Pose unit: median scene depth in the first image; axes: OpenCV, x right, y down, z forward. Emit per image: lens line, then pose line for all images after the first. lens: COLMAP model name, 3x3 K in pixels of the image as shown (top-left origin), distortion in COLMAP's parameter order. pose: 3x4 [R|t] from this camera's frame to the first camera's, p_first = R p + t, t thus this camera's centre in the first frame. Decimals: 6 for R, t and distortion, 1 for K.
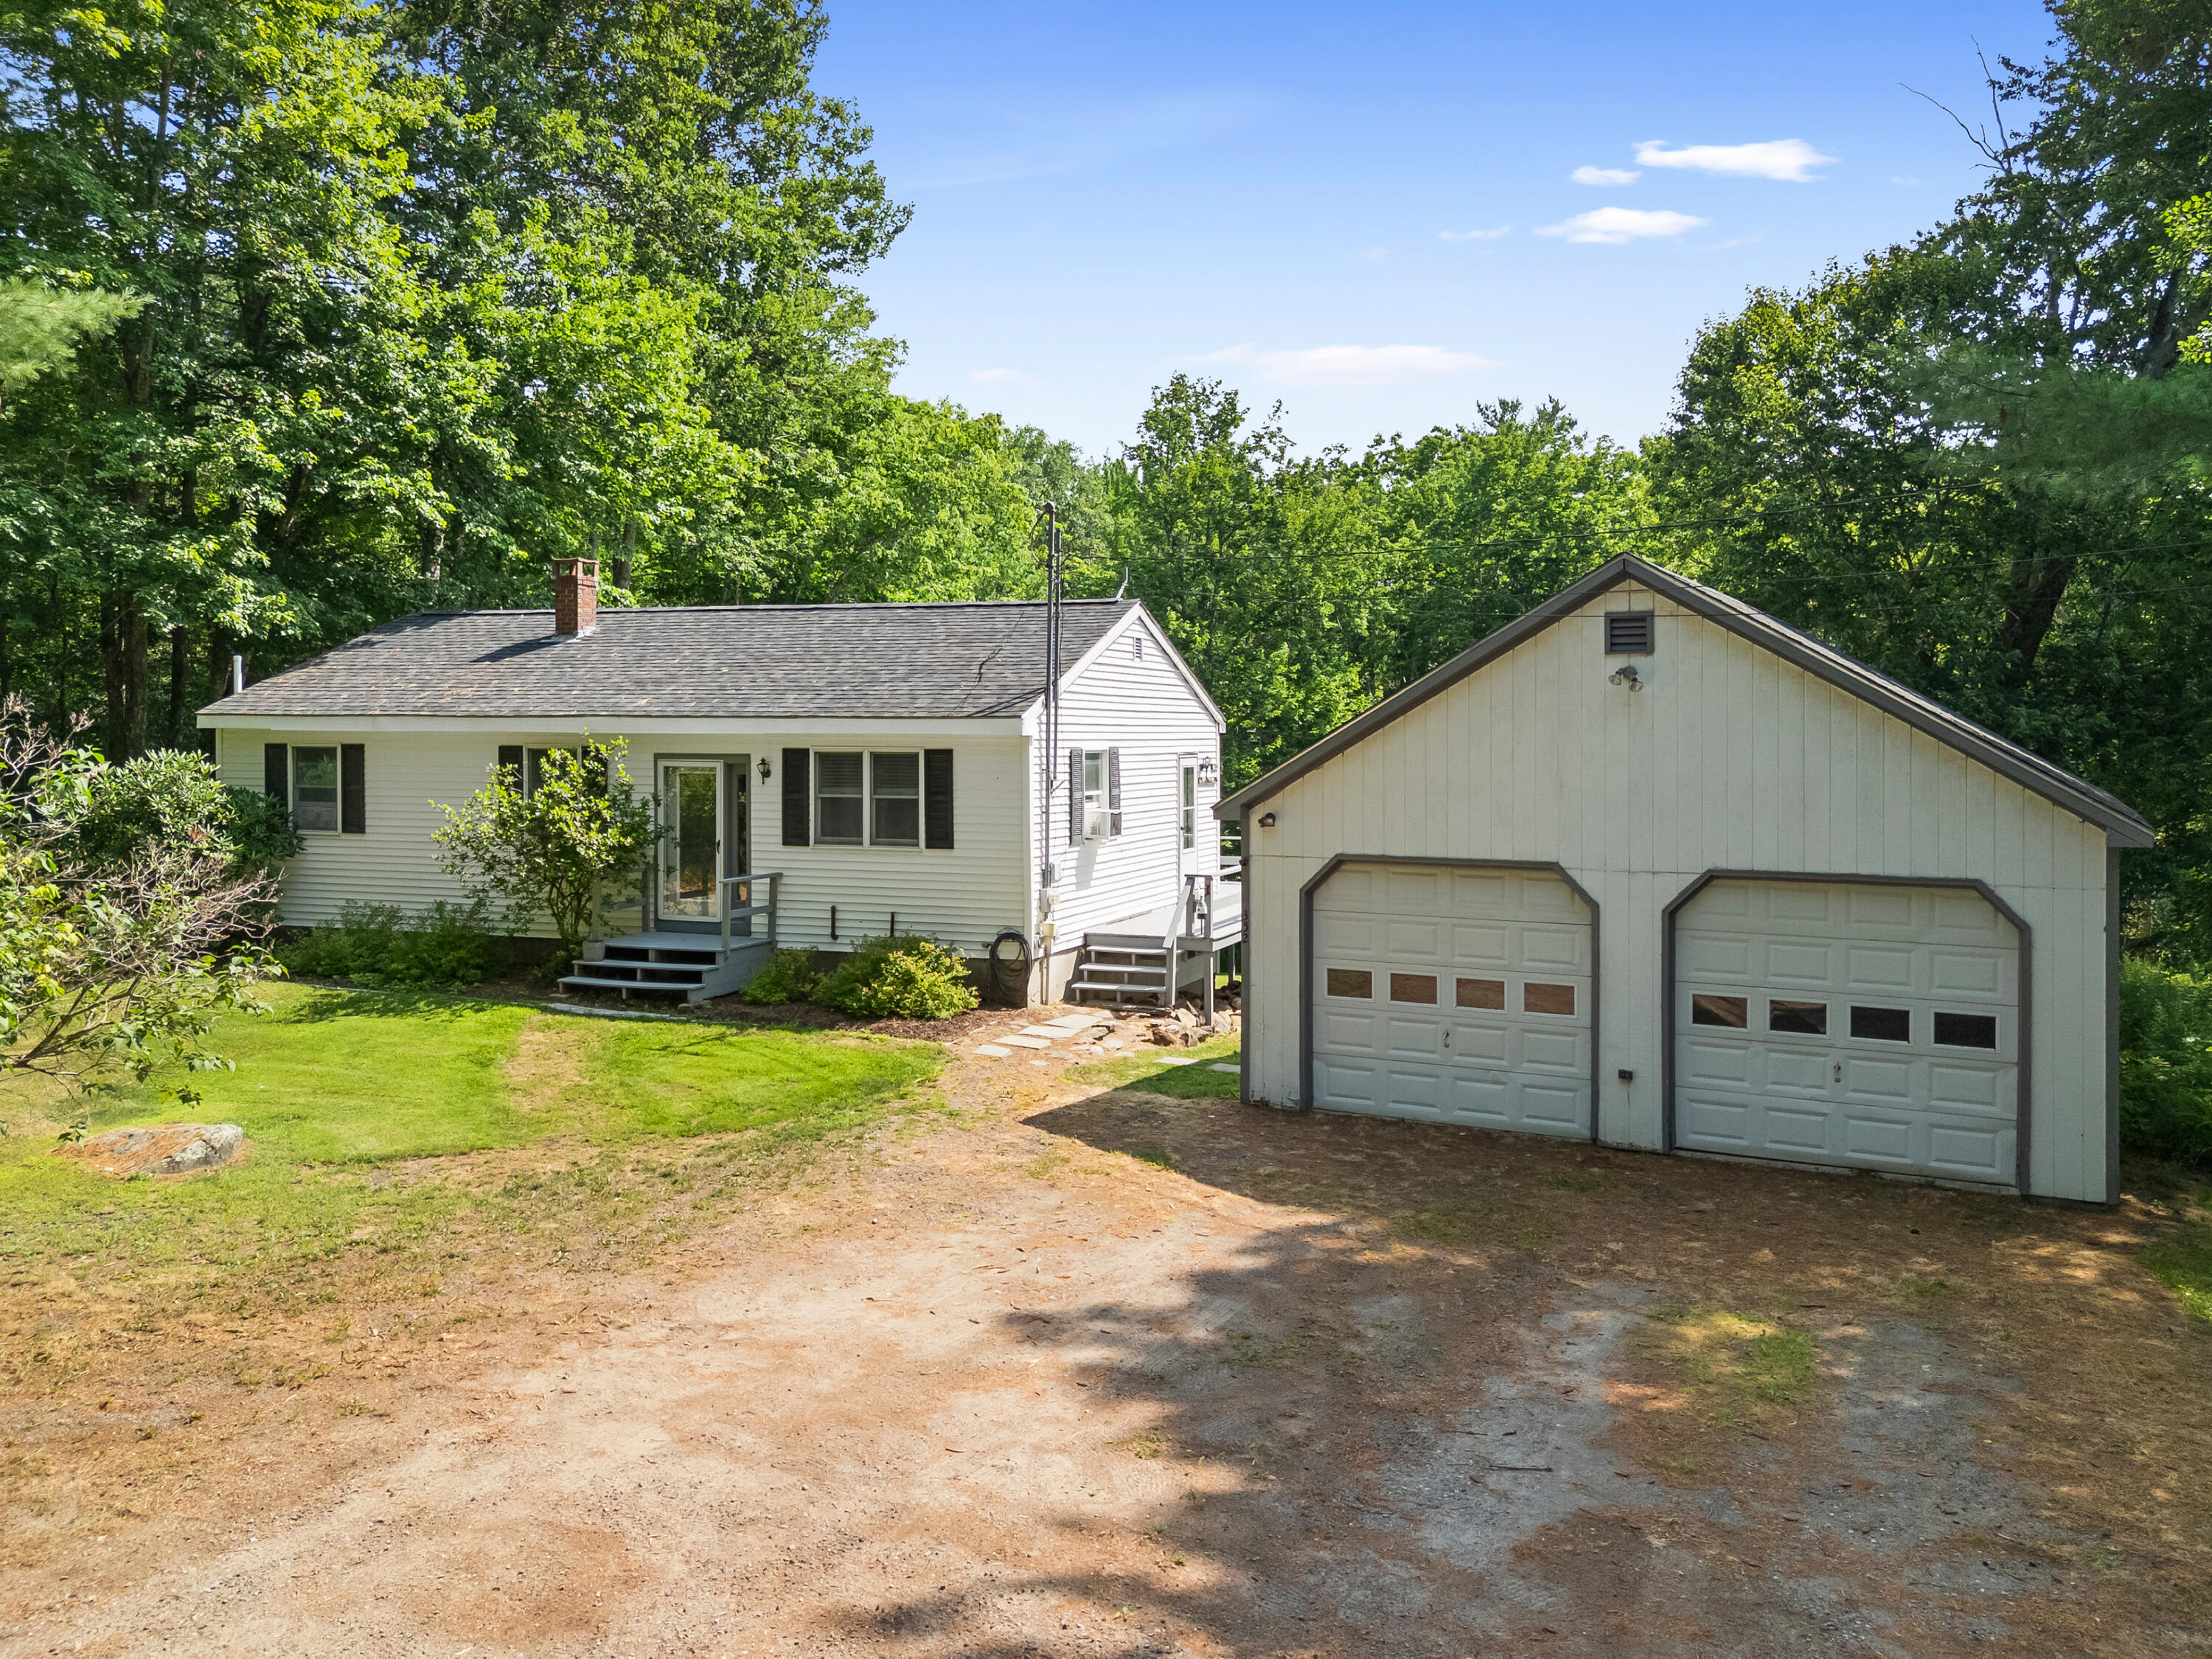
lens RADIAL K [[1695.9, 0, 1185.8], [0, 1695.9, 771.2], [0, 0, 1]] dist [0.100399, -0.150485]
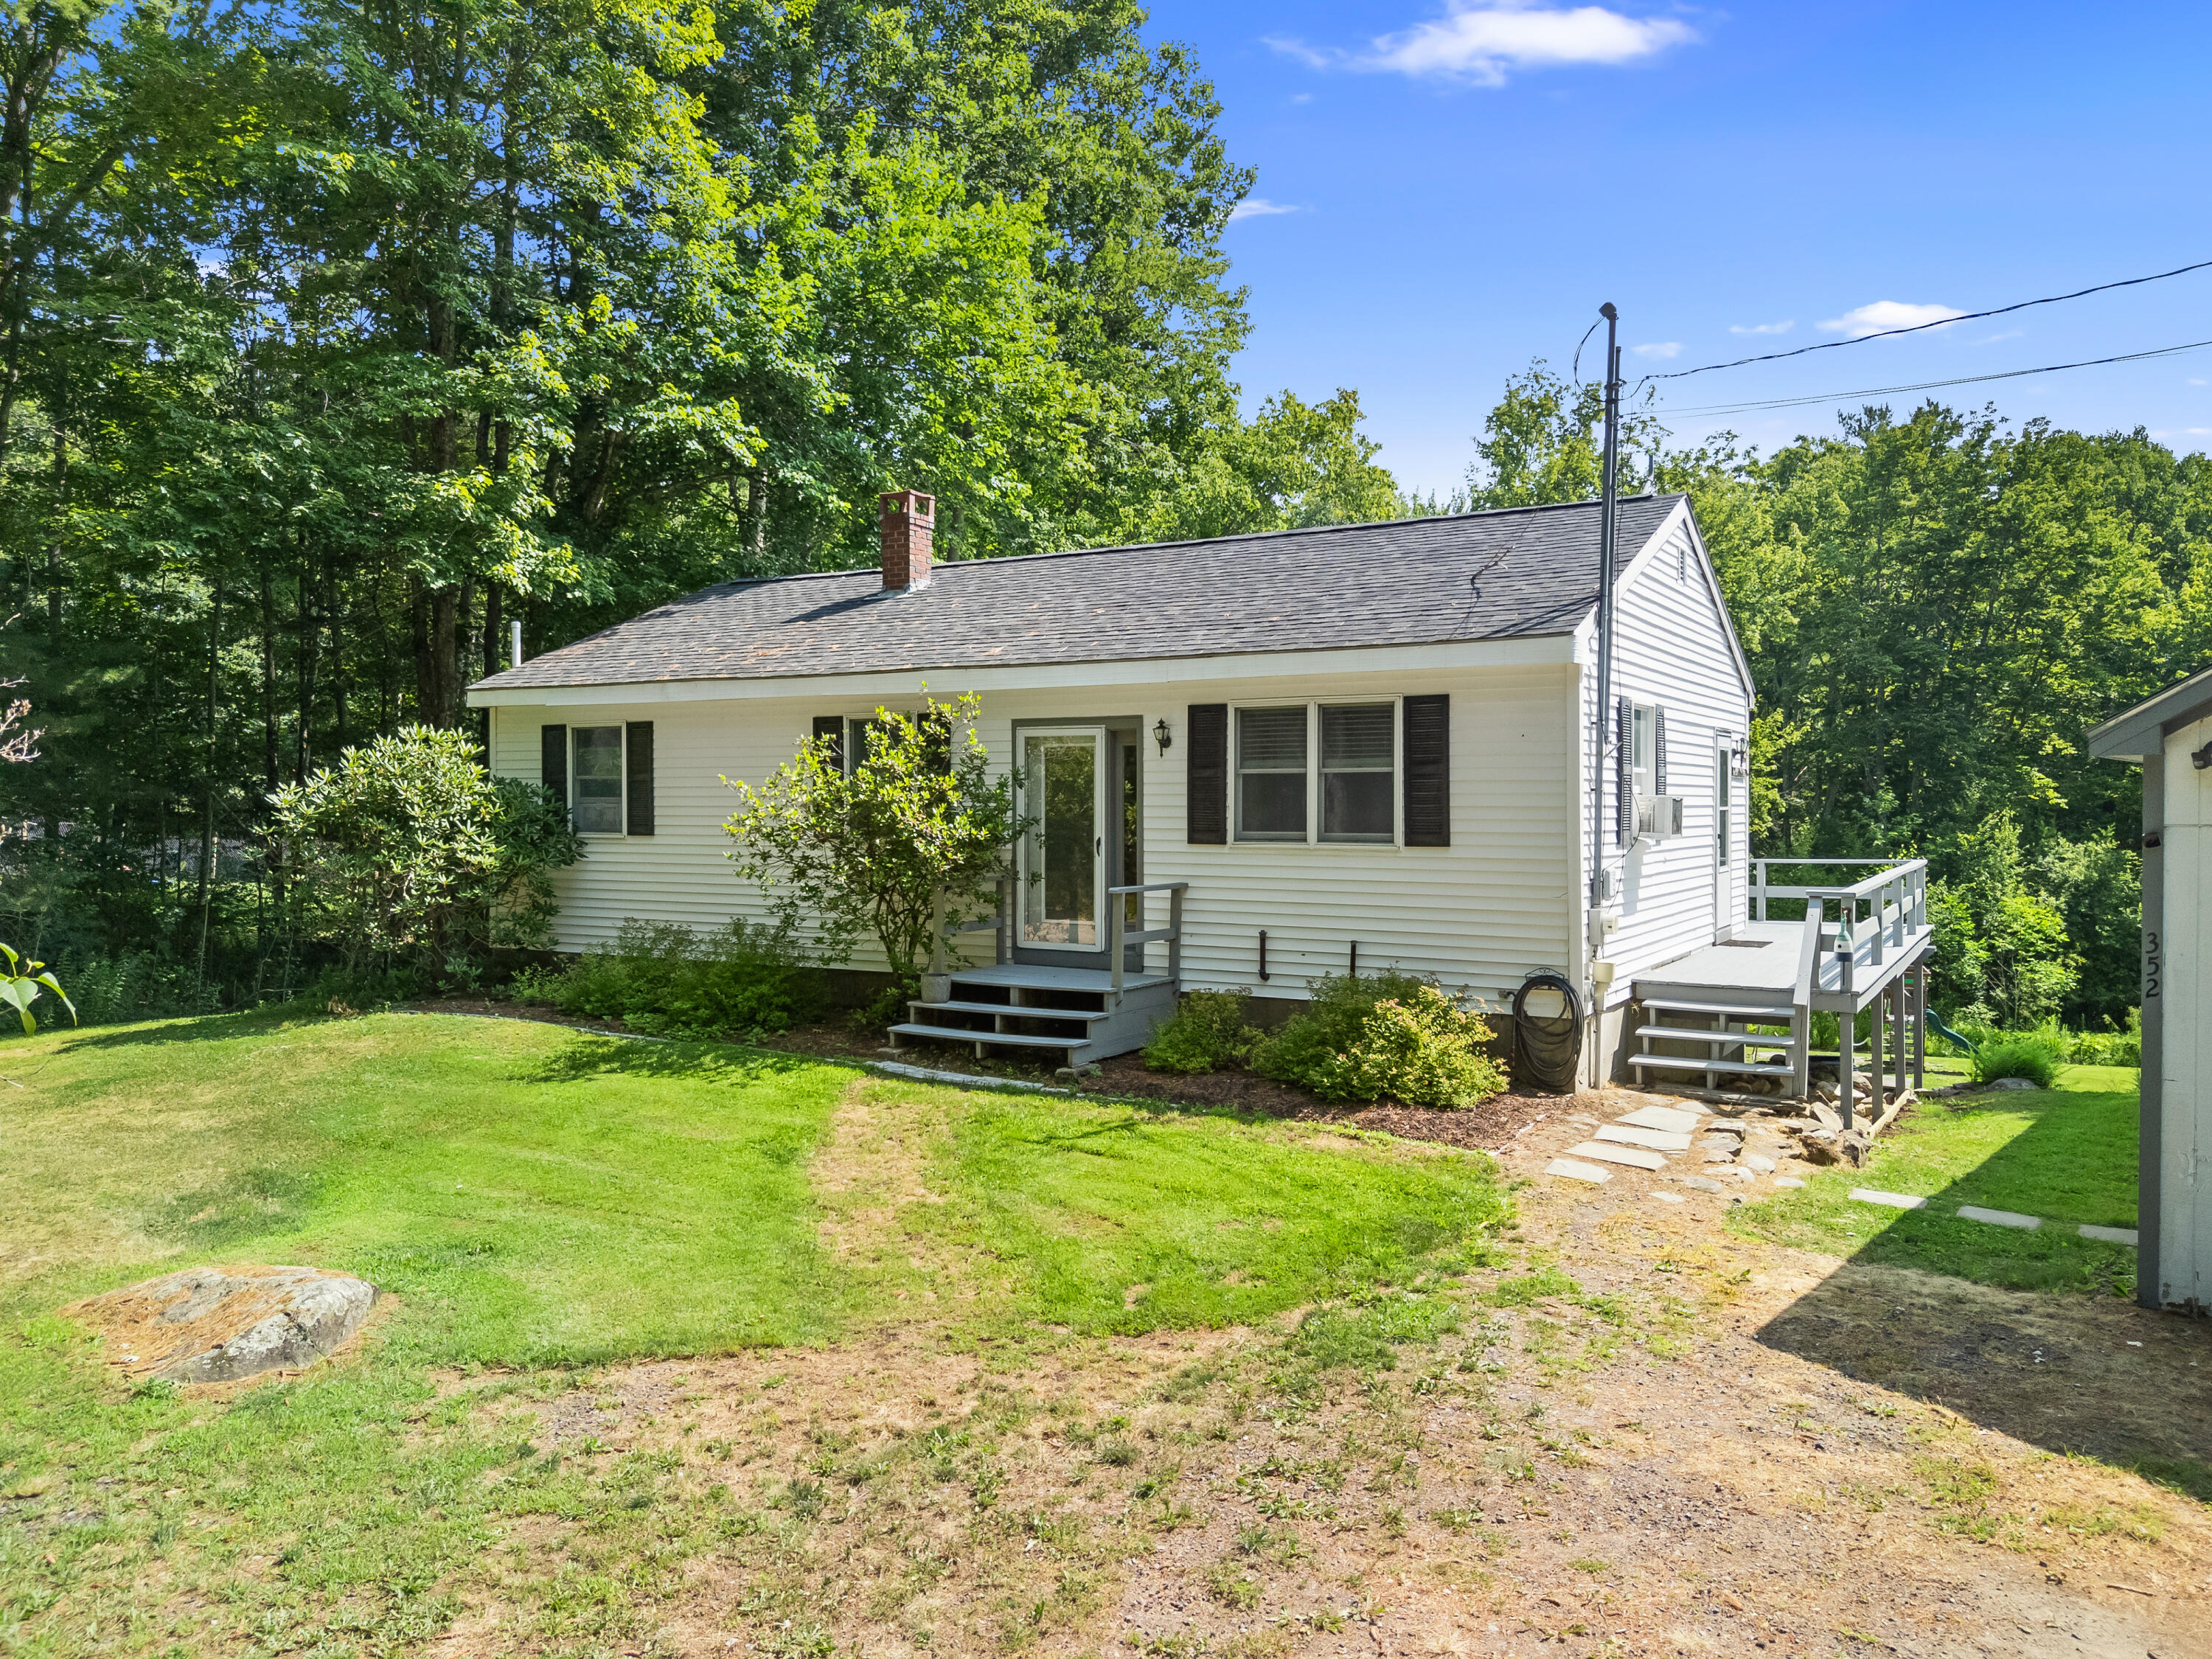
lens RADIAL K [[1607.6, 0, 1117.5], [0, 1607.6, 827.4], [0, 0, 1]] dist [0.085848, -0.088166]
pose [[0.979297, -0.001571, -0.202422, -0.133420], [0.000586, 0.999988, -0.004924, 0.040499], [0.202427, 0.004704, 0.979286, 0.353226]]
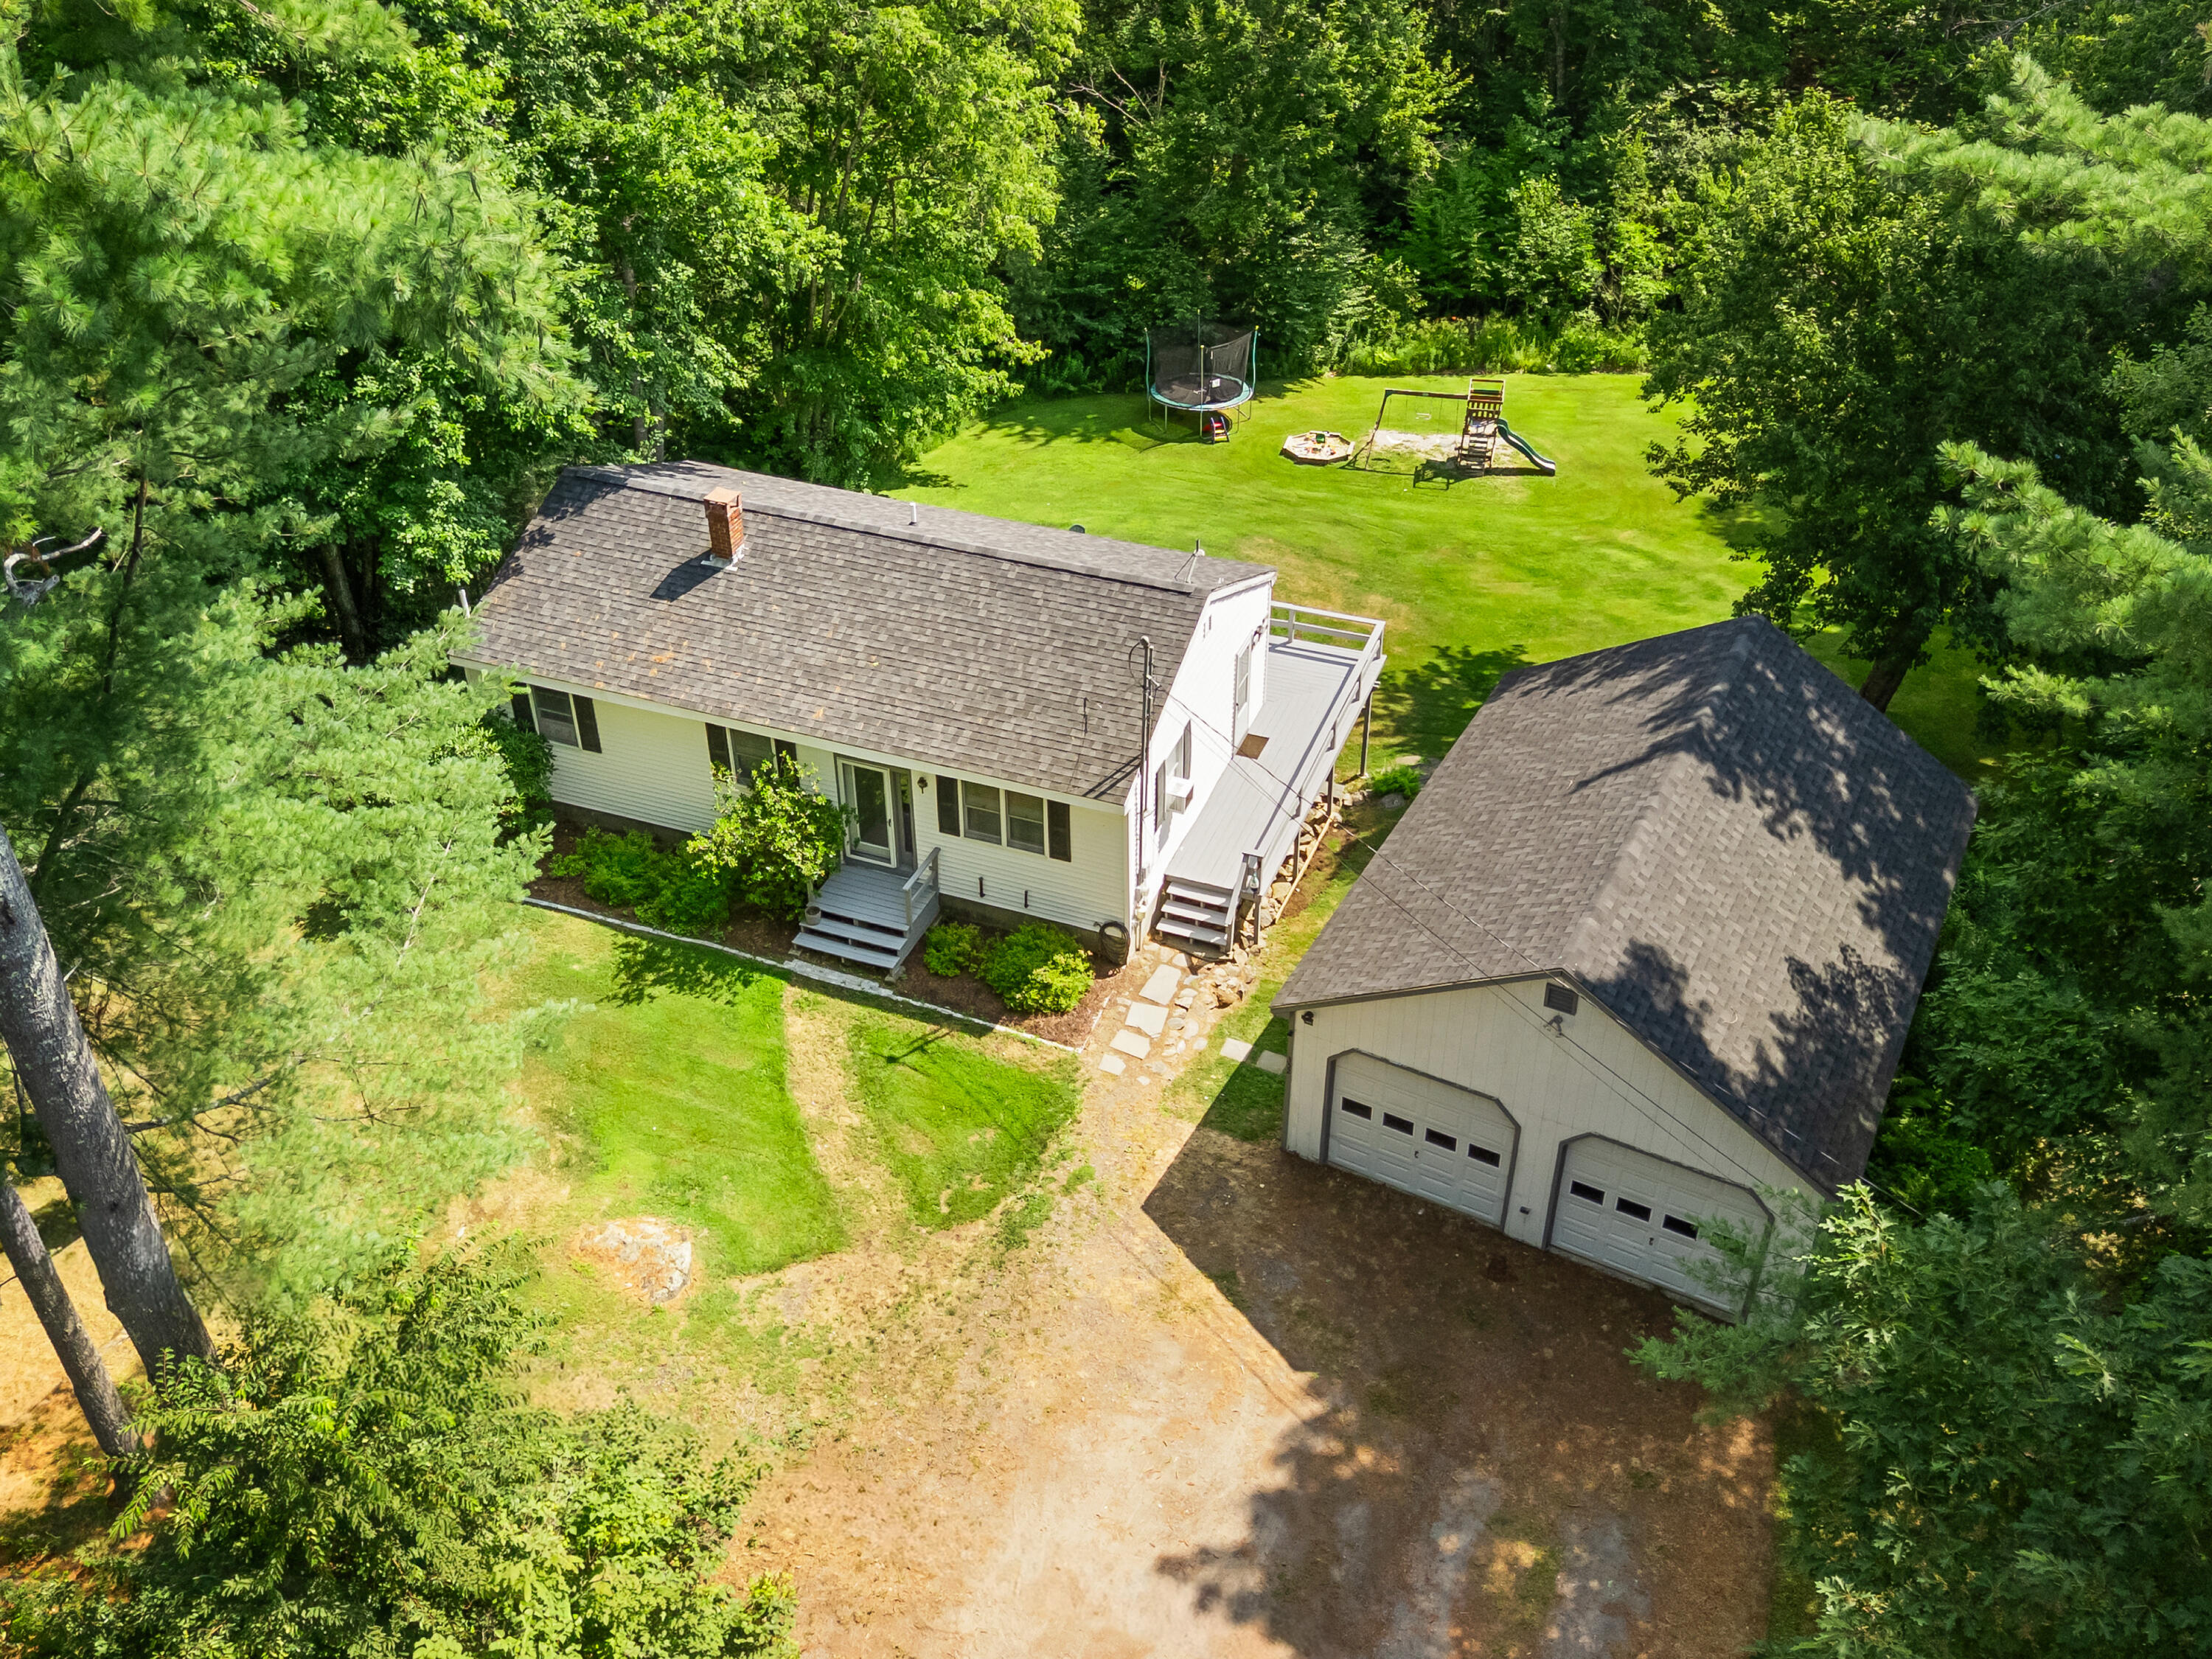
lens RADIAL K [[1892.1, 0, 1112.4], [0, 1892.1, 779.8], [0, 0, 1]] dist [0.111271, -0.172426]
pose [[0.999017, 0.021971, -0.038502, -0.047470], [0.002838, 0.835056, 0.550157, -0.808250], [0.044239, -0.549726, 0.834173, -0.198903]]
